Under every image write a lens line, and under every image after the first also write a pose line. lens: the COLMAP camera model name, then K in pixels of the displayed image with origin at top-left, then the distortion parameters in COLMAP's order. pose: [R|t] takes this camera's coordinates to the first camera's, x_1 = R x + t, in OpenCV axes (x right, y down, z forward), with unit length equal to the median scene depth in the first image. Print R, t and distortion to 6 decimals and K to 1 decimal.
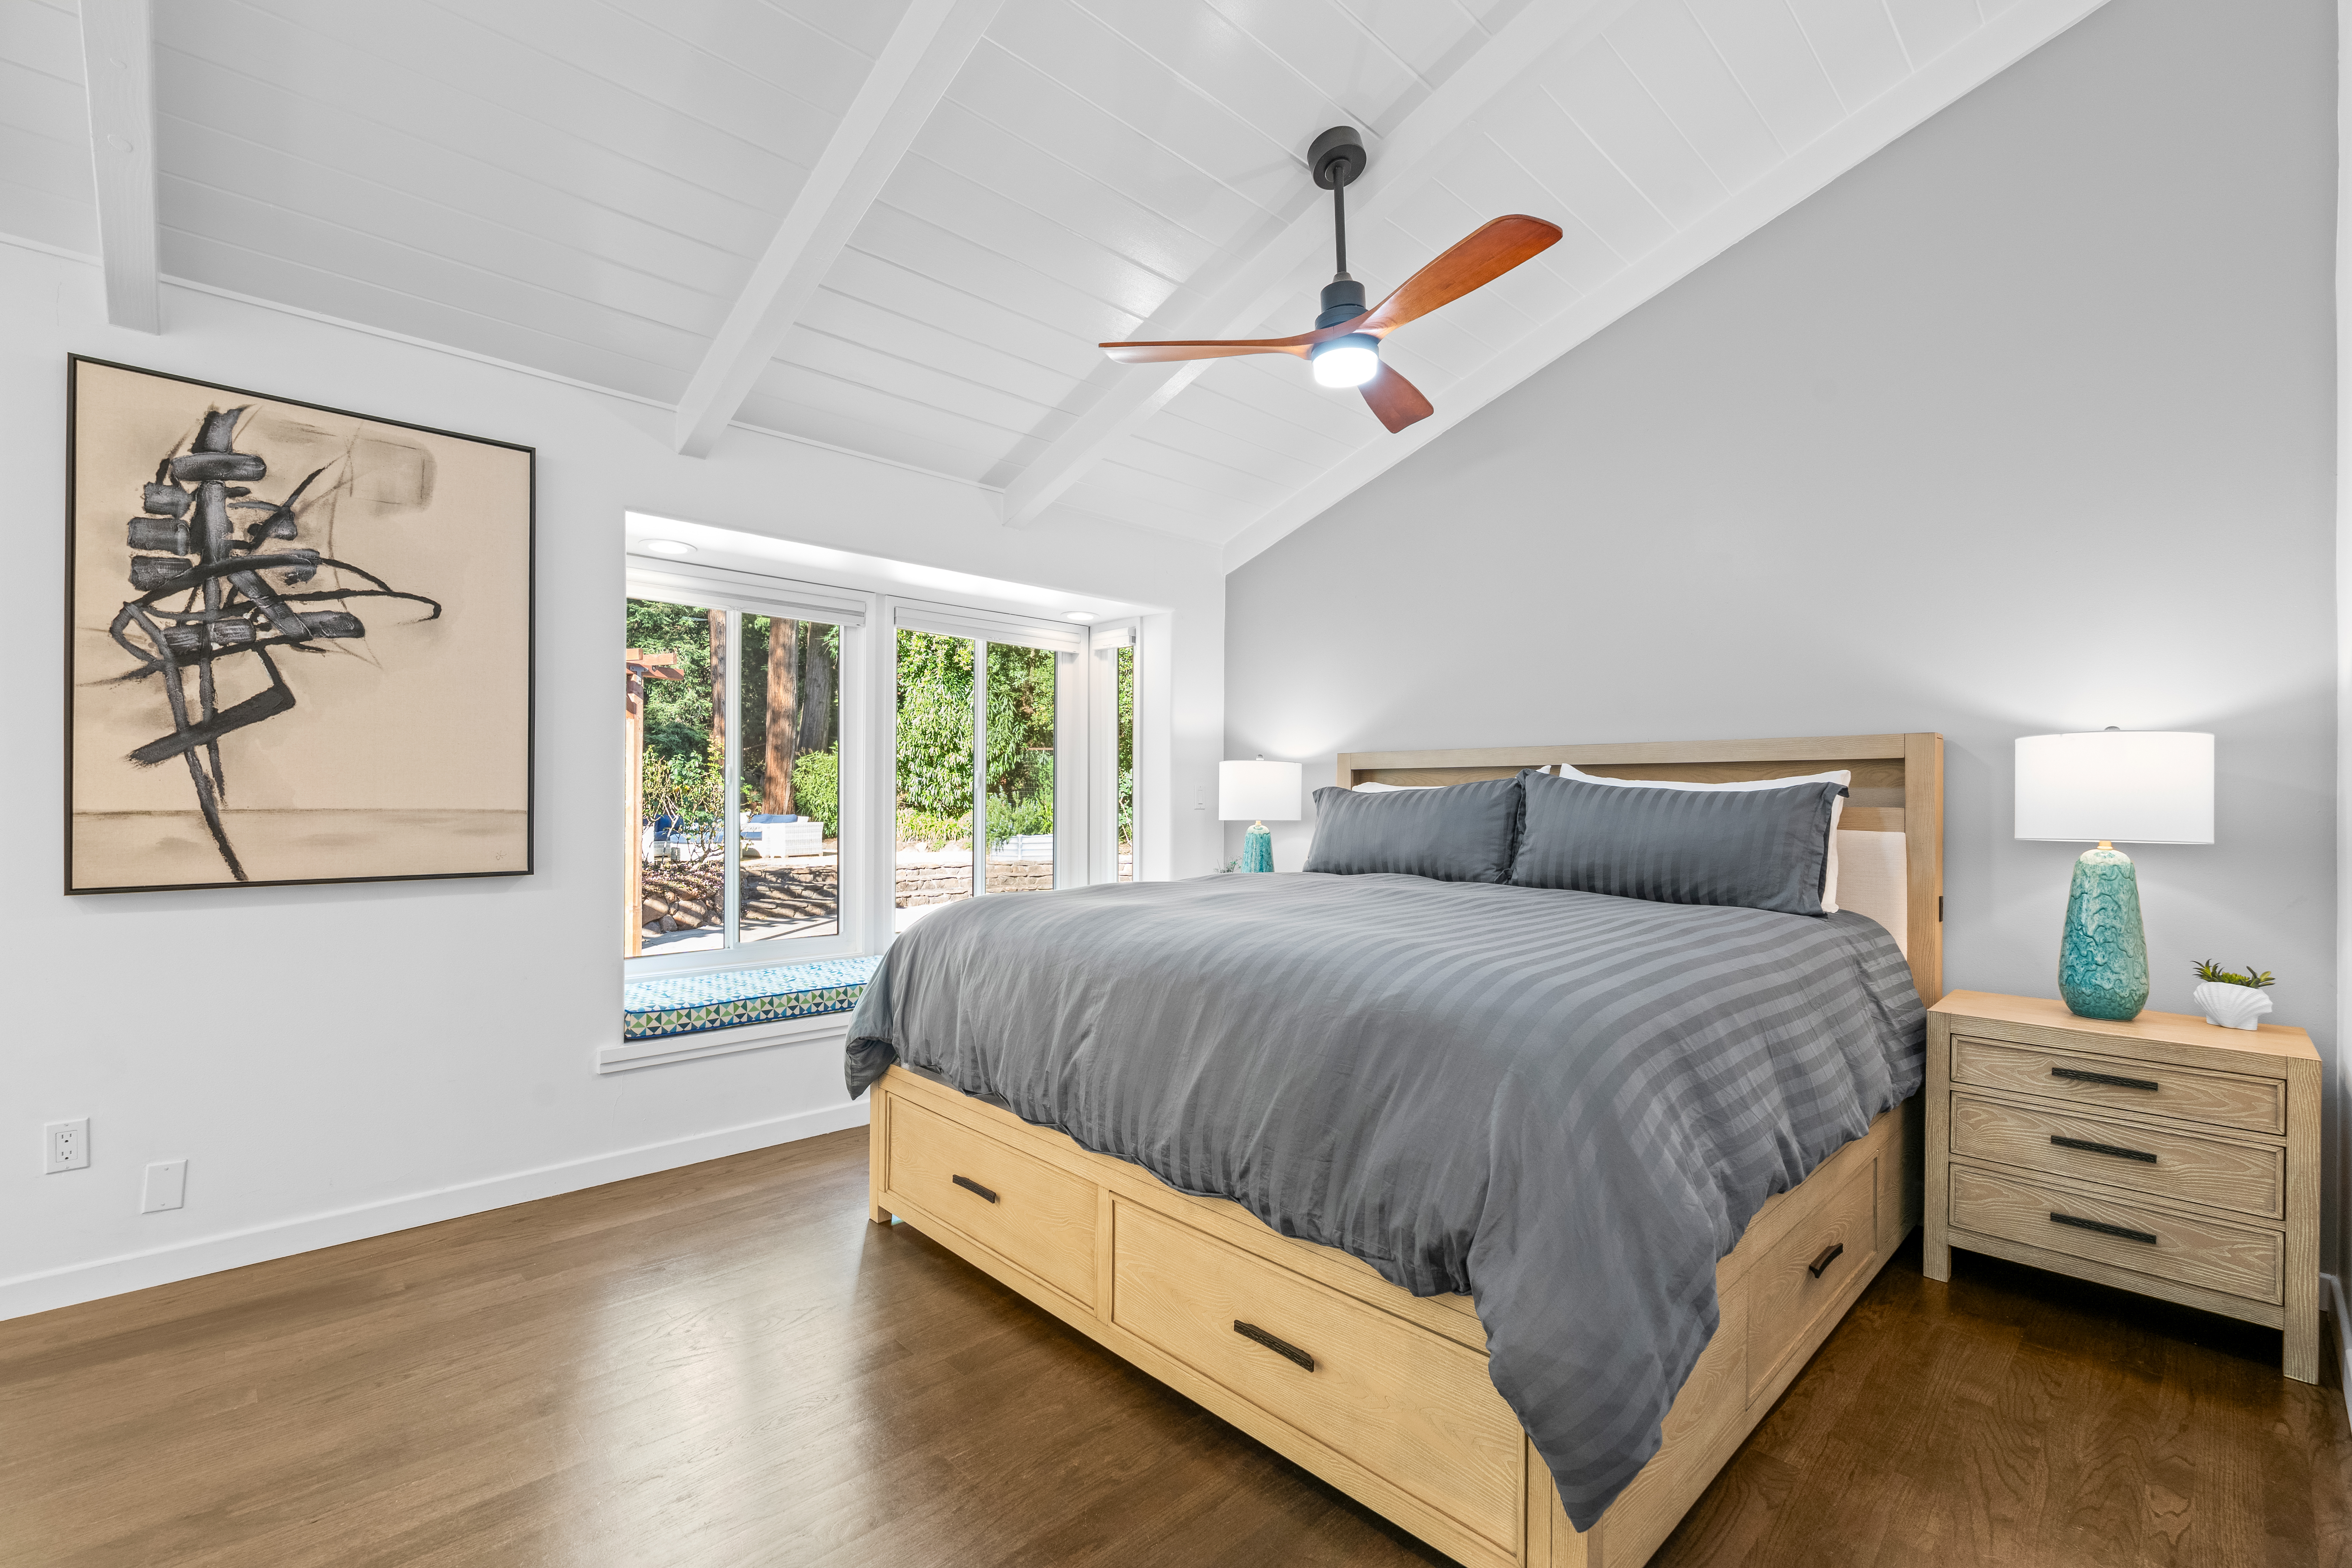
lens RADIAL K [[1026.5, 0, 1168.1], [0, 1026.5, 799.4], [0, 0, 1]] dist [-0.006936, 0.001665]
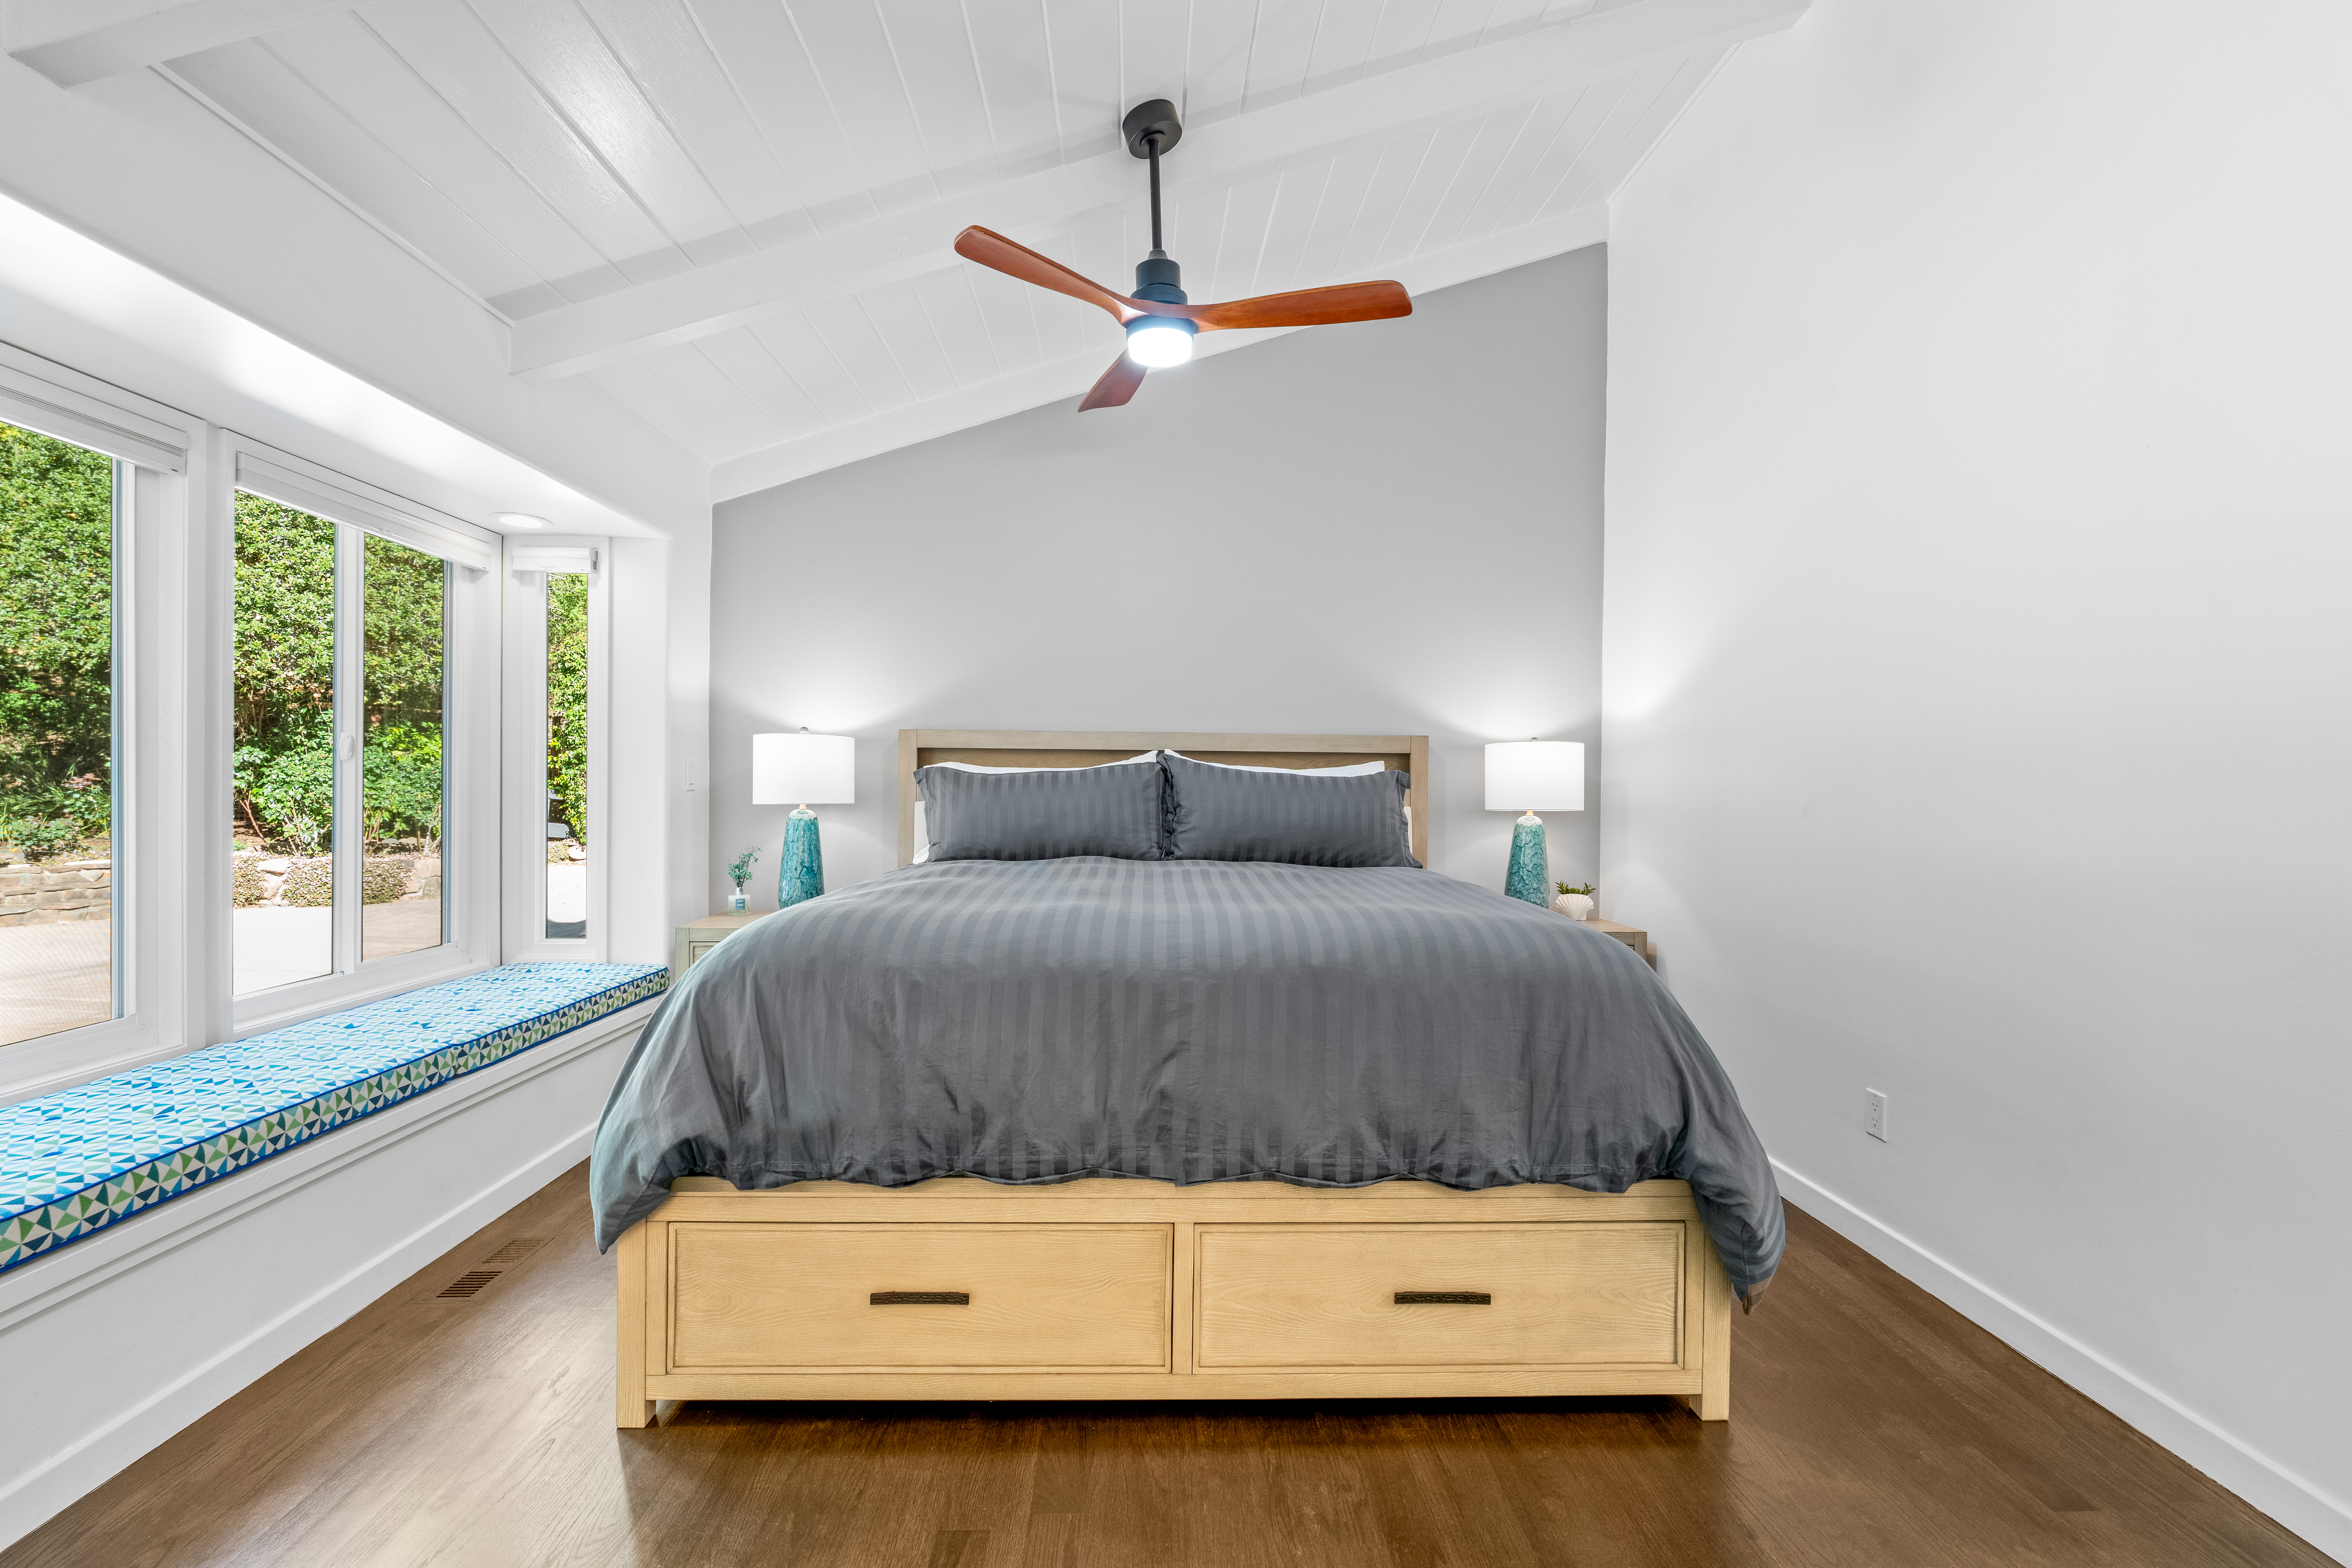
lens RADIAL K [[1026.5, 0, 1174.2], [0, 1026.5, 790.5], [0, 0, 1]] dist [-0.006936, 0.001665]
pose [[0.662944, -0.005465, 0.748649, -0.493400], [-0.006704, 0.999890, 0.013235, -0.005395], [-0.748639, -0.013793, 0.662835, 0.285127]]
